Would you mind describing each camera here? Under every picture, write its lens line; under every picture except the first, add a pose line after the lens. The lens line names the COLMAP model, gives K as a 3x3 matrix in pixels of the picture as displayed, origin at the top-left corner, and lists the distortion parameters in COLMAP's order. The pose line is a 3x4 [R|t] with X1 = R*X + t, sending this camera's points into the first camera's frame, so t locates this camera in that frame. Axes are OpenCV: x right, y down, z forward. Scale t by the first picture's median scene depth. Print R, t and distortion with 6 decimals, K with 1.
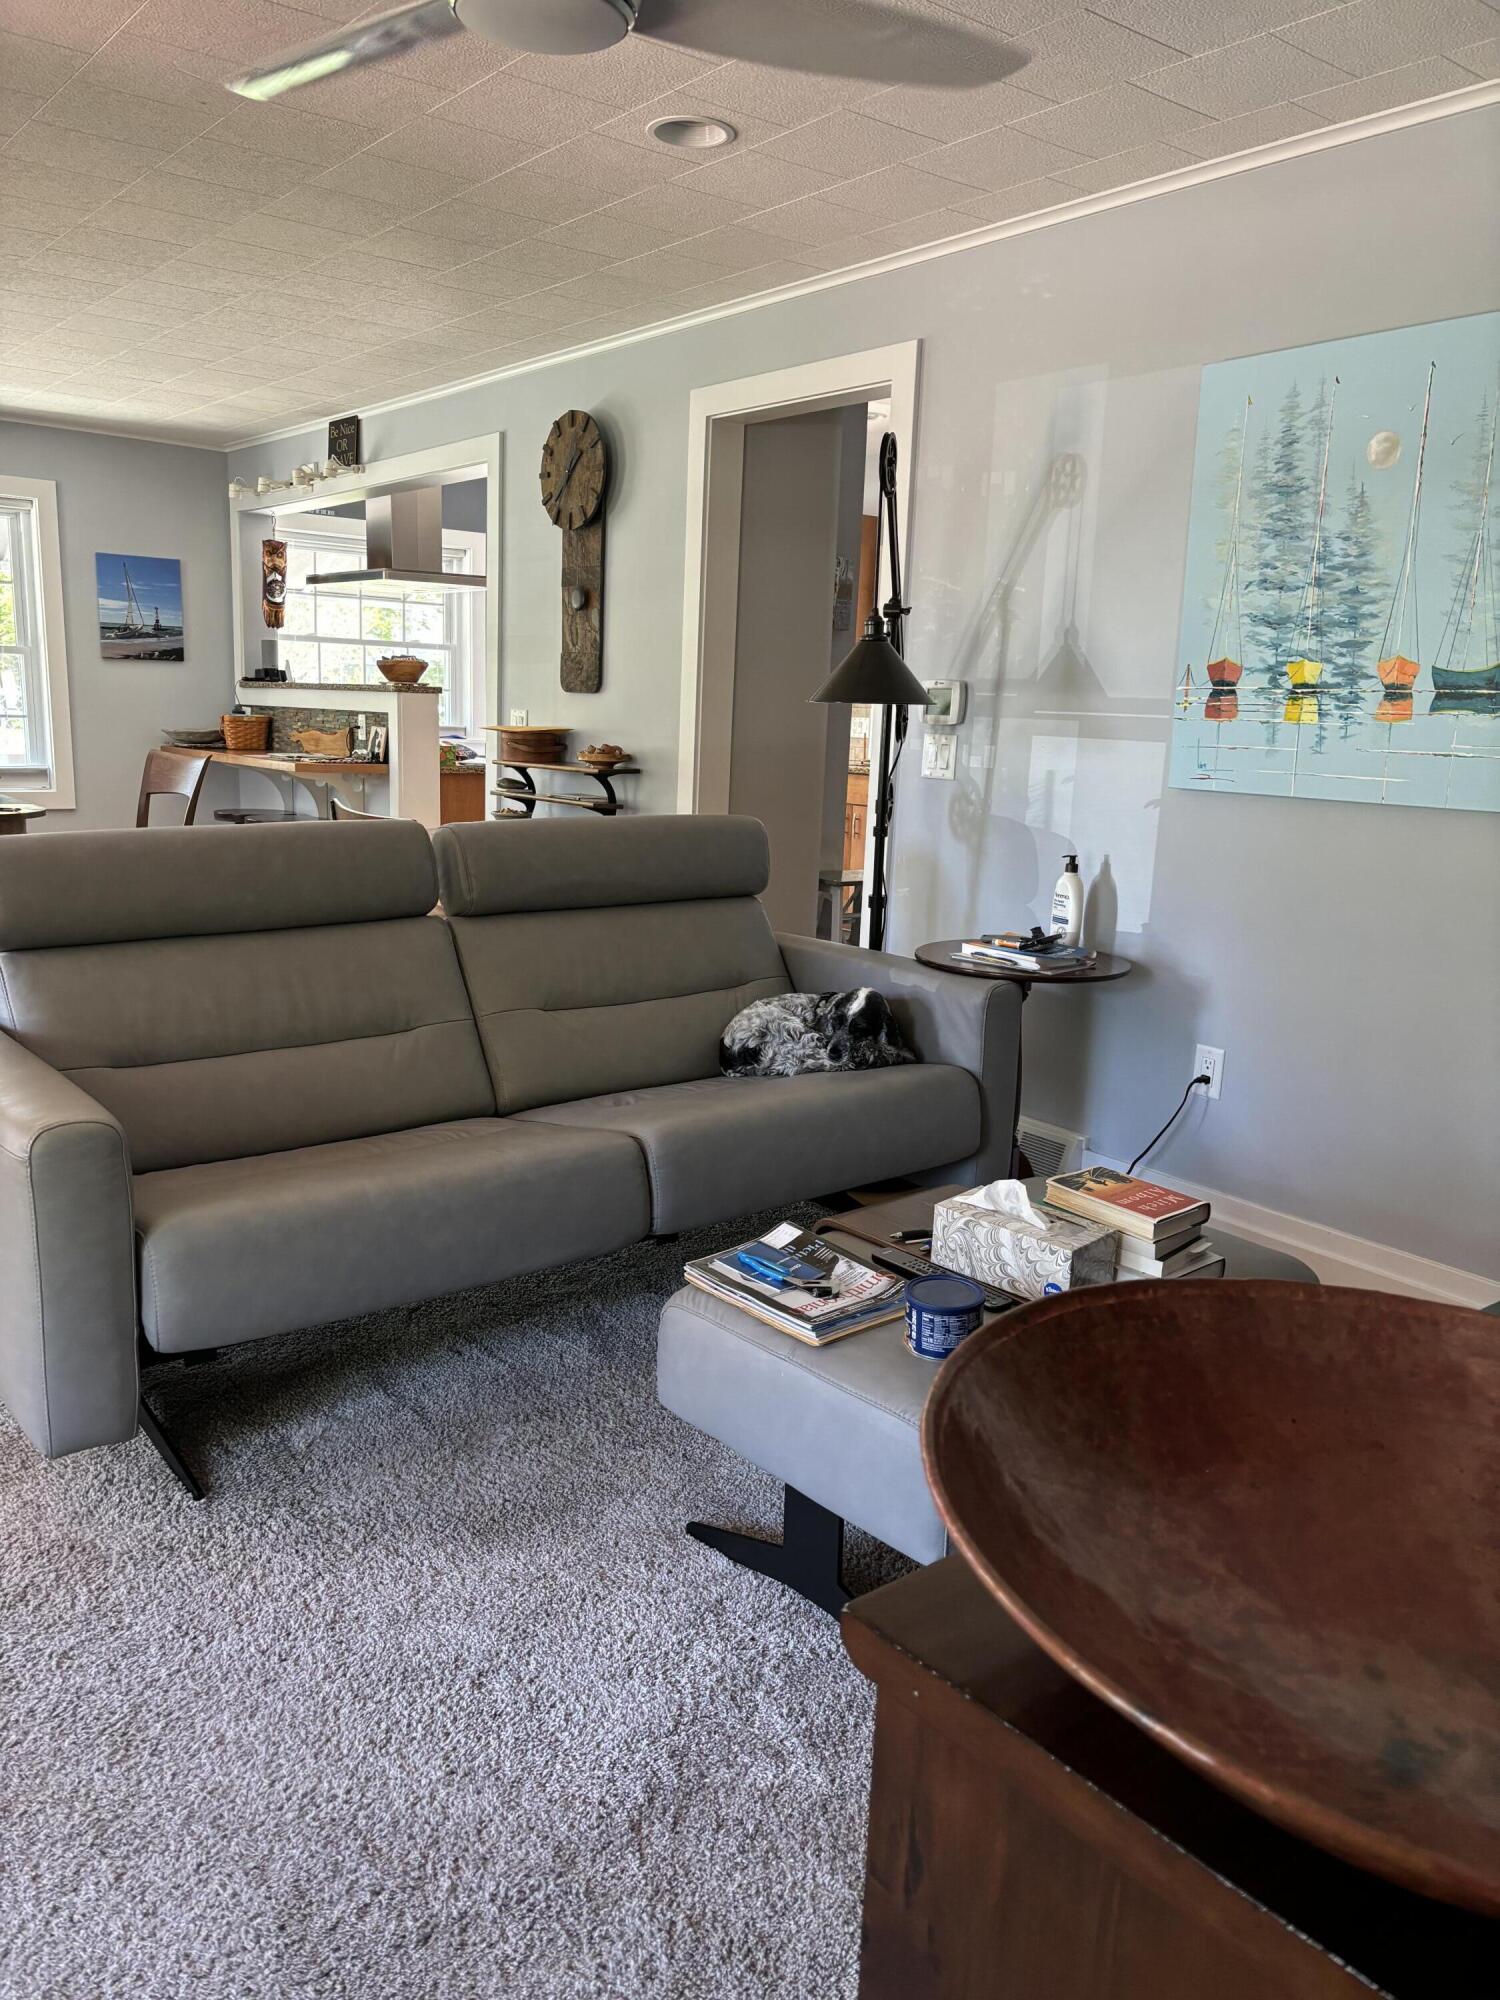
lens RADIAL K [[1505.3, 0, 748.9], [0, 1505.3, 993.5], [0, 0, 1]] dist [0.028702, -0.026740]
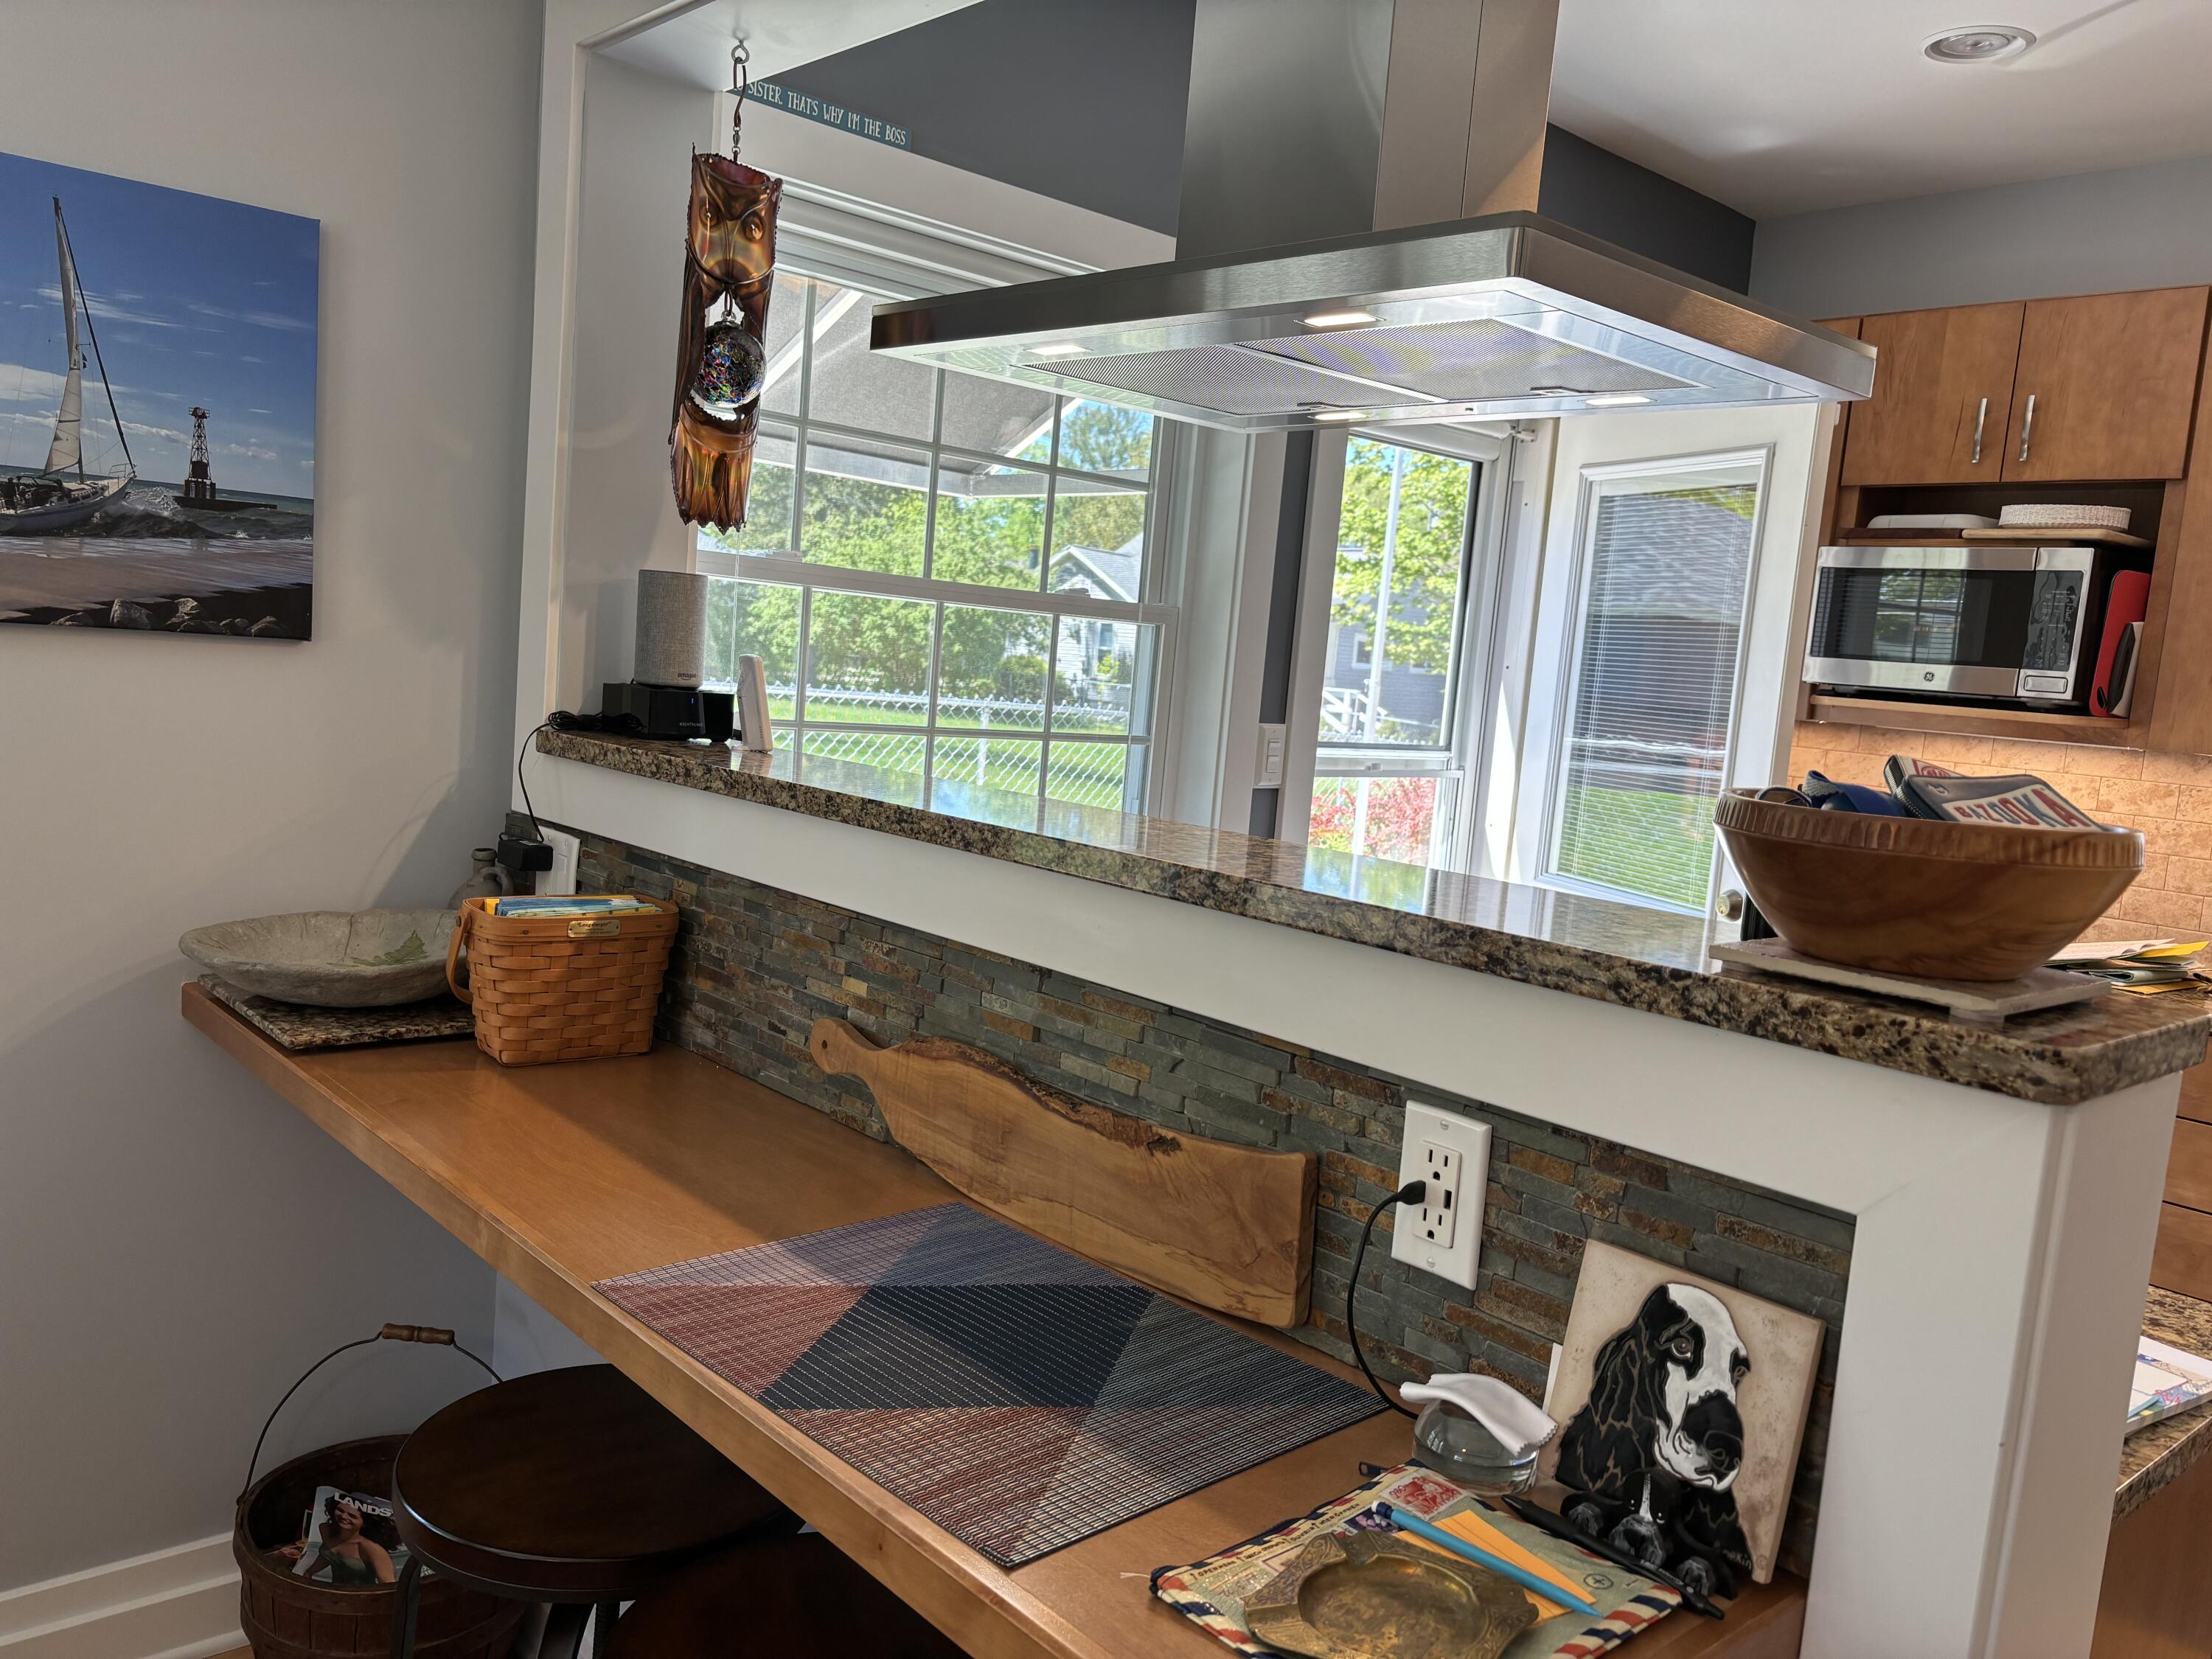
lens RADIAL K [[1664.8, 0, 1102.8], [0, 1664.8, 838.0], [0, 0, 1]] dist [0.028702, -0.026740]
pose [[0.996305, 0.042641, 0.074558, -0.269535], [-0.037393, 0.996817, -0.070416, -0.176316], [-0.077323, 0.067368, 0.994727, 0.735995]]
